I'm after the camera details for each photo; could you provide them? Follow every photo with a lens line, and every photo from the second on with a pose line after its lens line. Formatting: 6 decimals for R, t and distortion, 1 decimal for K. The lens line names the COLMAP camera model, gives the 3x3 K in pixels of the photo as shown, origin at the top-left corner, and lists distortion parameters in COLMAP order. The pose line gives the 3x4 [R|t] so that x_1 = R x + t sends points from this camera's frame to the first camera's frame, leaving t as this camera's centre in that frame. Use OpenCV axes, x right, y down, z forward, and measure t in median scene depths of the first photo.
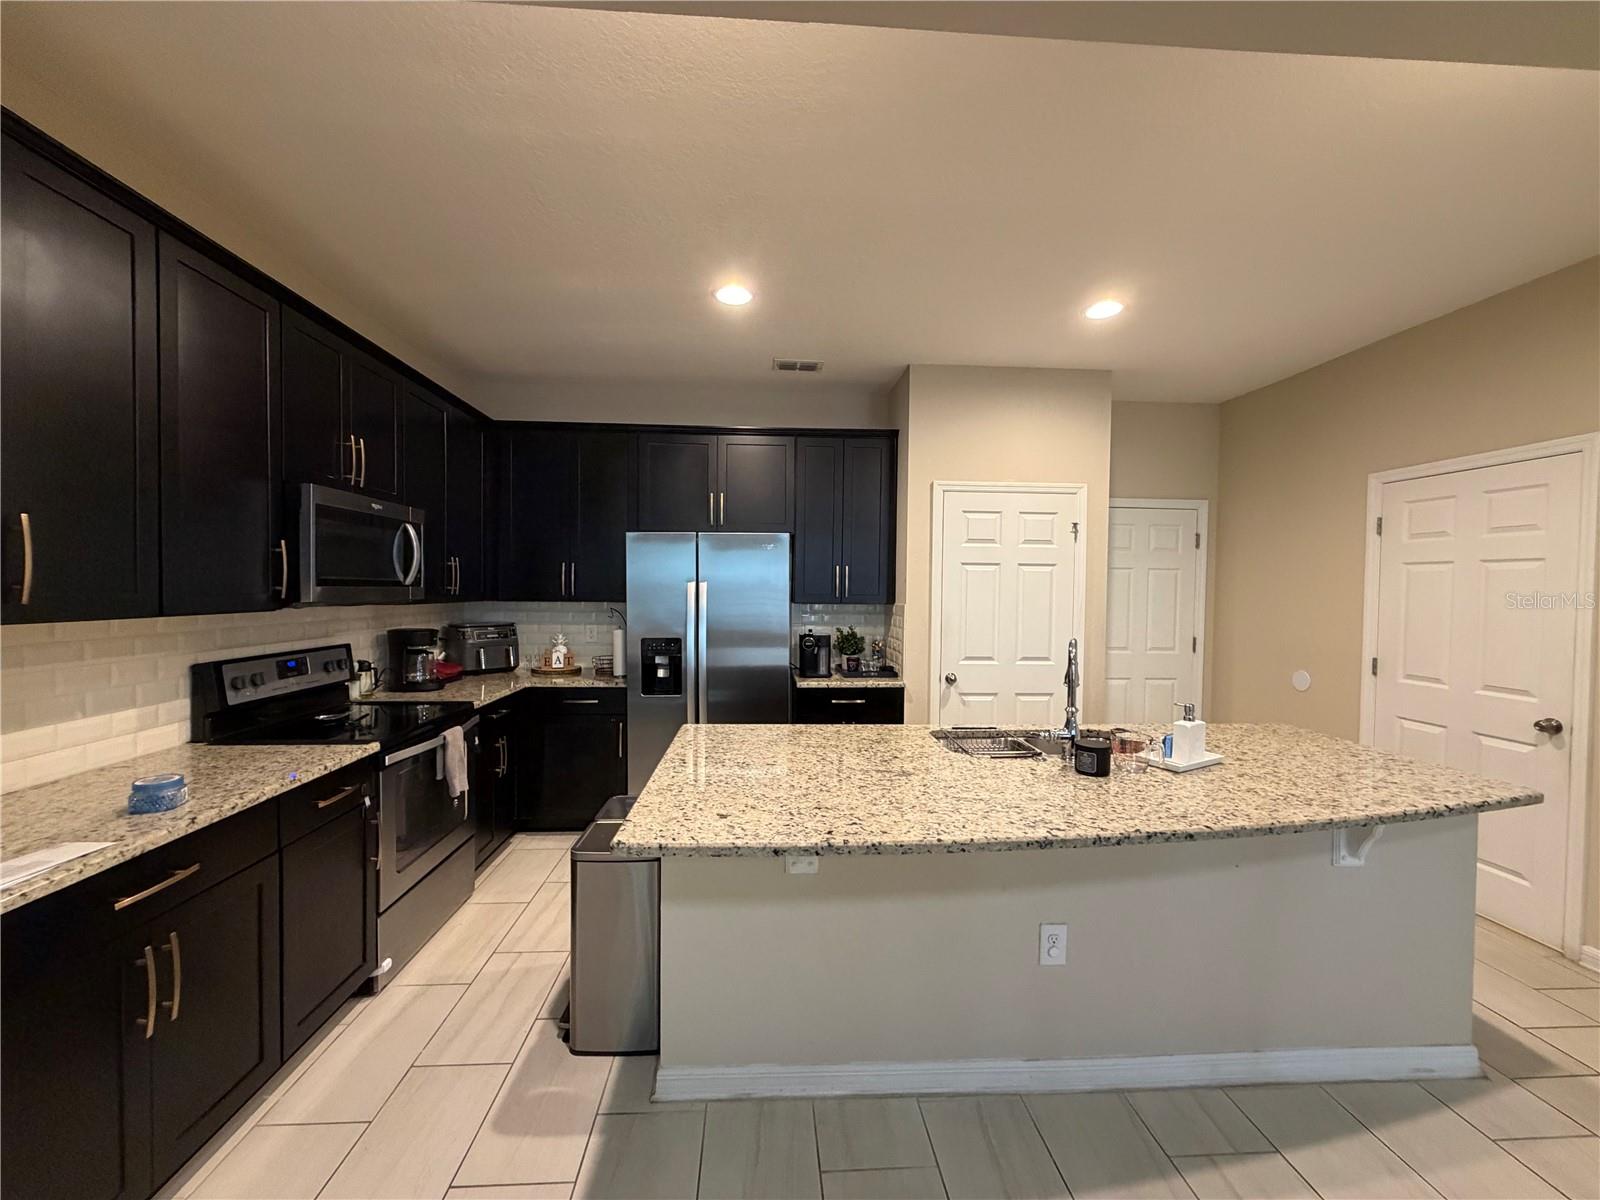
lens RADIAL K [[636.0, 0, 791.4], [0, 636.0, 598.6], [0, 0, 1]] dist [-0.002001, 0.001358]
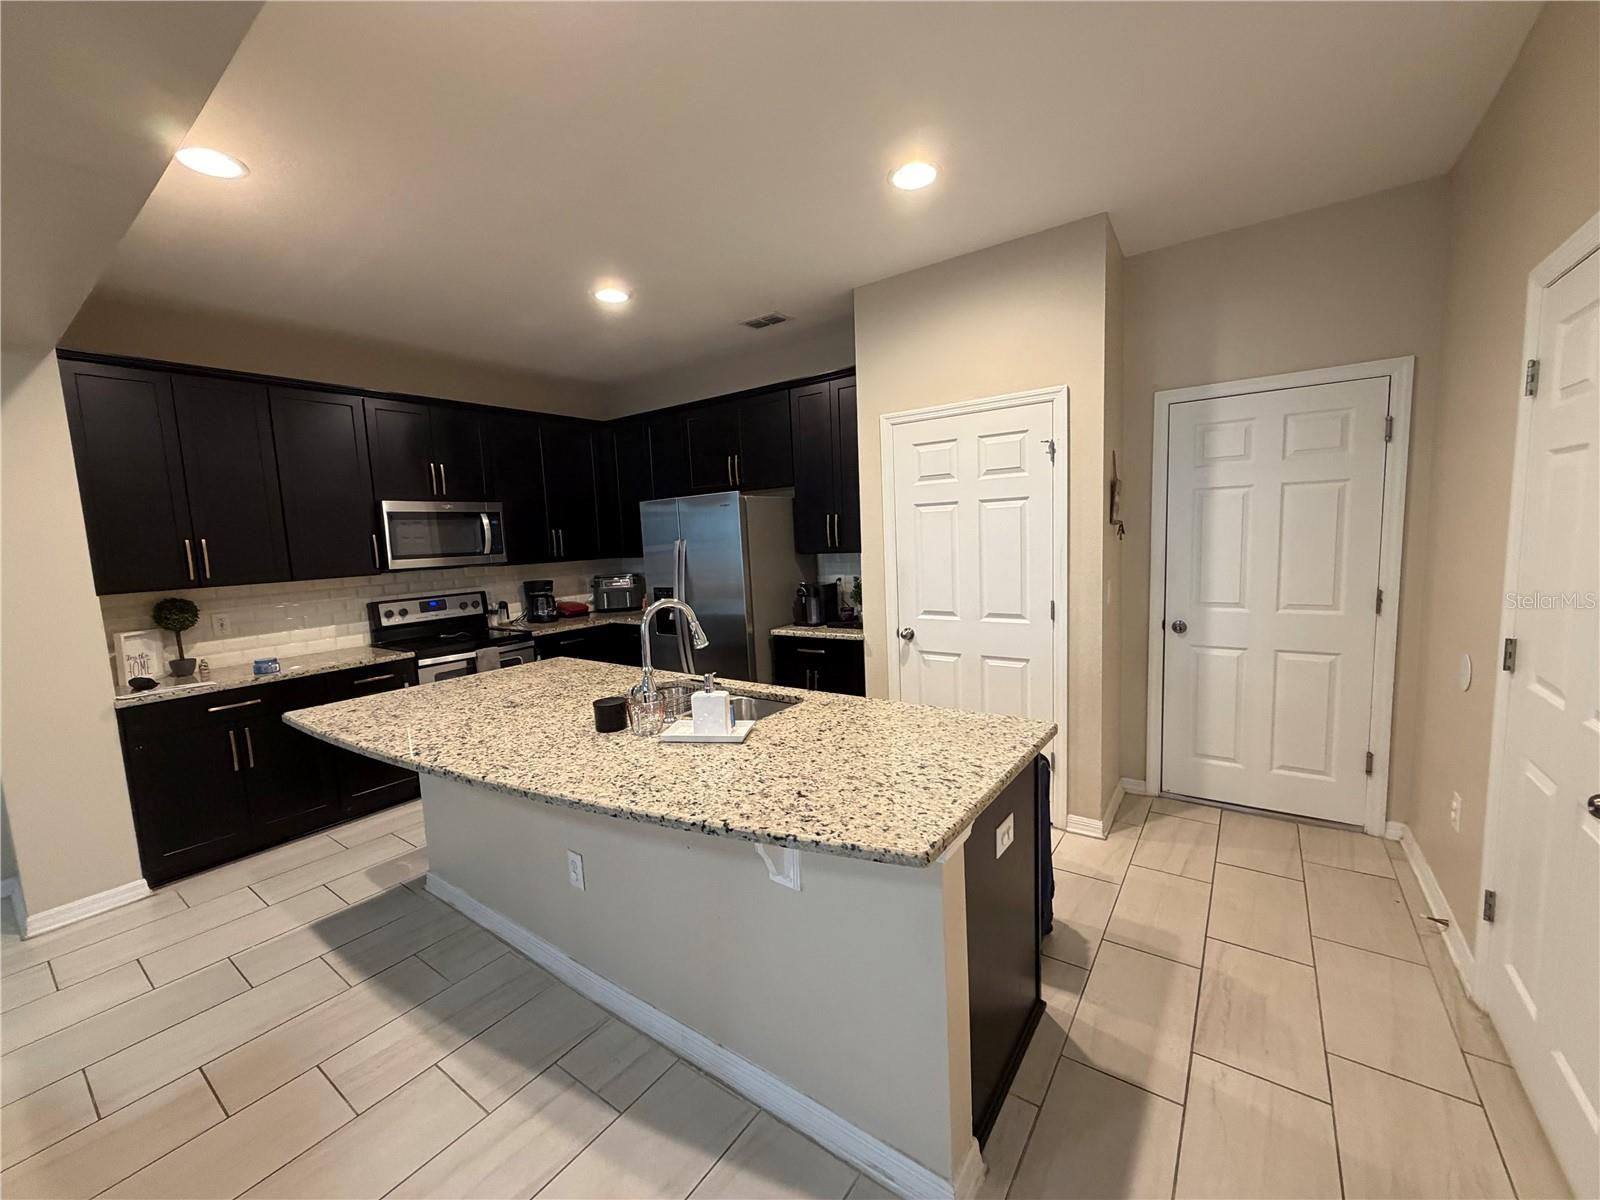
lens RADIAL K [[636.0, 0, 796.3], [0, 636.0, 598.9], [0, 0, 1]] dist [-0.002001, 0.001358]
pose [[0.774955, 0.020078, -0.631698, 0.962172], [0.042927, 0.995515, 0.084304, -0.009981], [0.630557, -0.092449, 0.770617, 0.283744]]
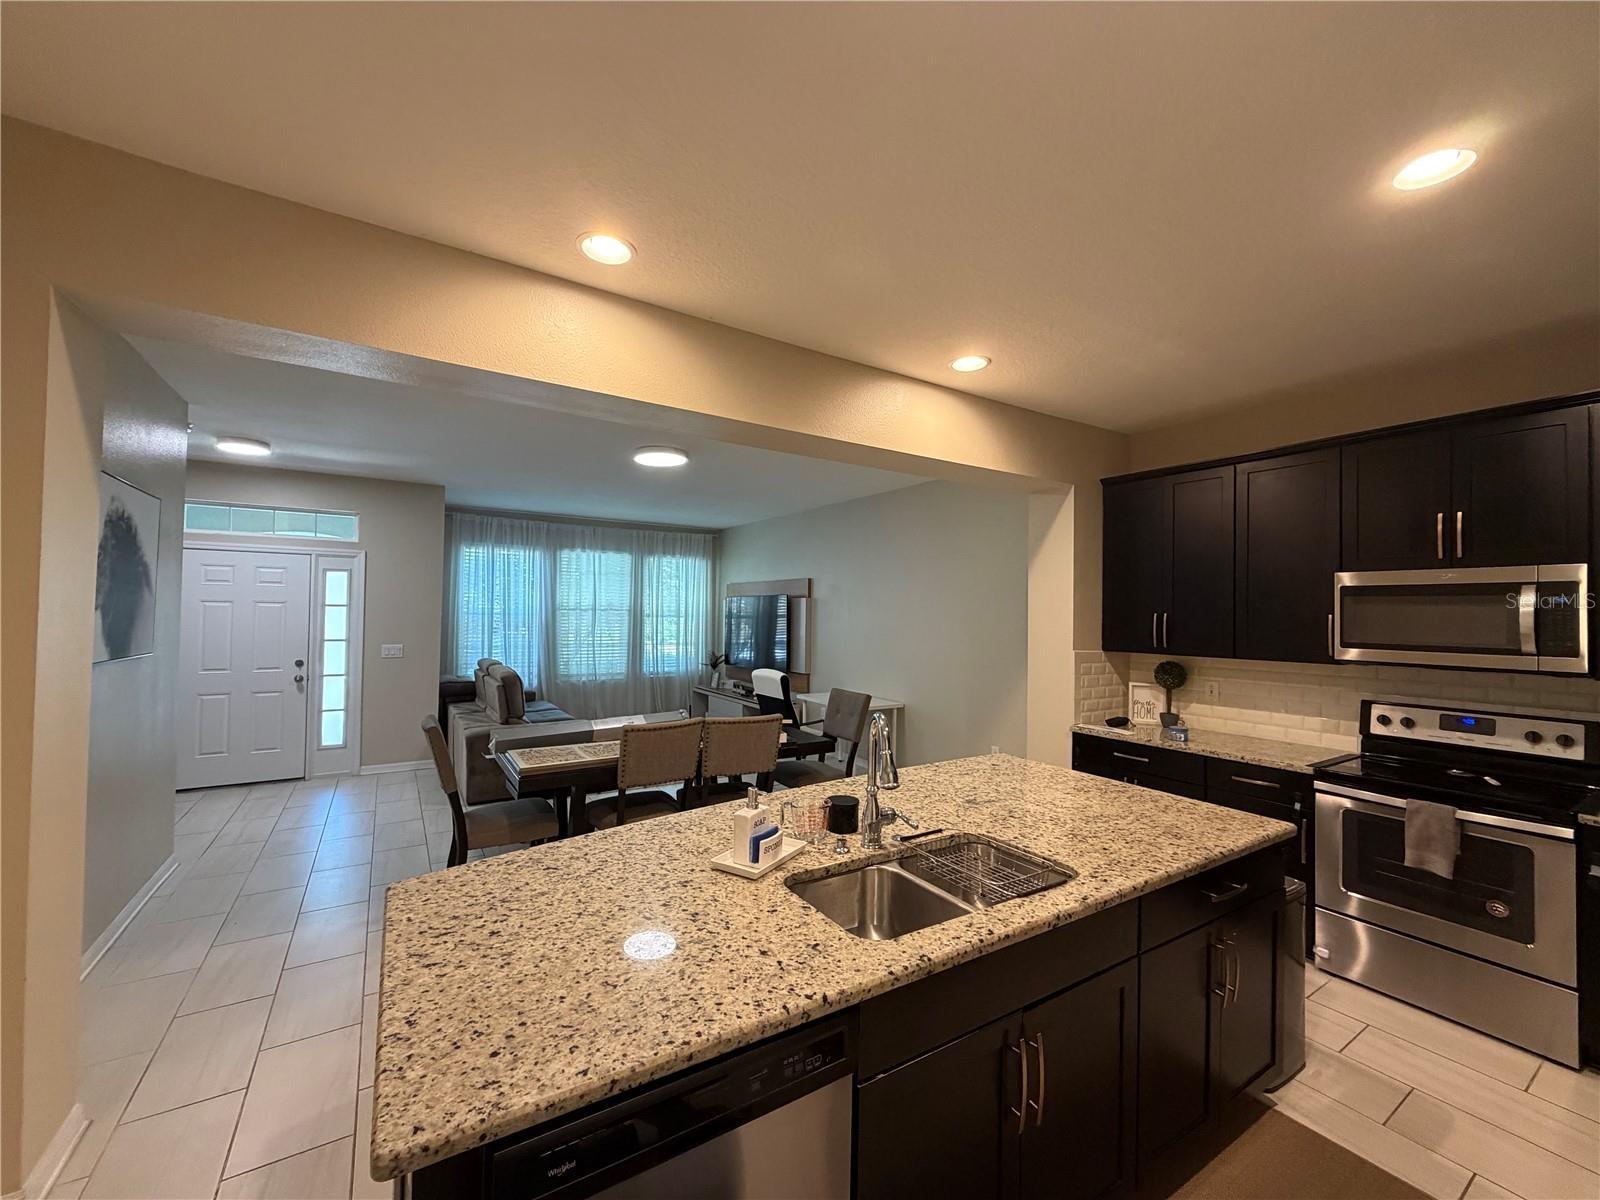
lens RADIAL K [[636.0, 0, 792.8], [0, 636.0, 600.0], [0, 0, 1]] dist [-0.002001, 0.001358]
pose [[-0.873025, -0.034125, -0.486480, 0.735940], [-0.032290, 0.999405, -0.012159, -0.052897], [0.486605, 0.005094, -0.873607, 1.296492]]
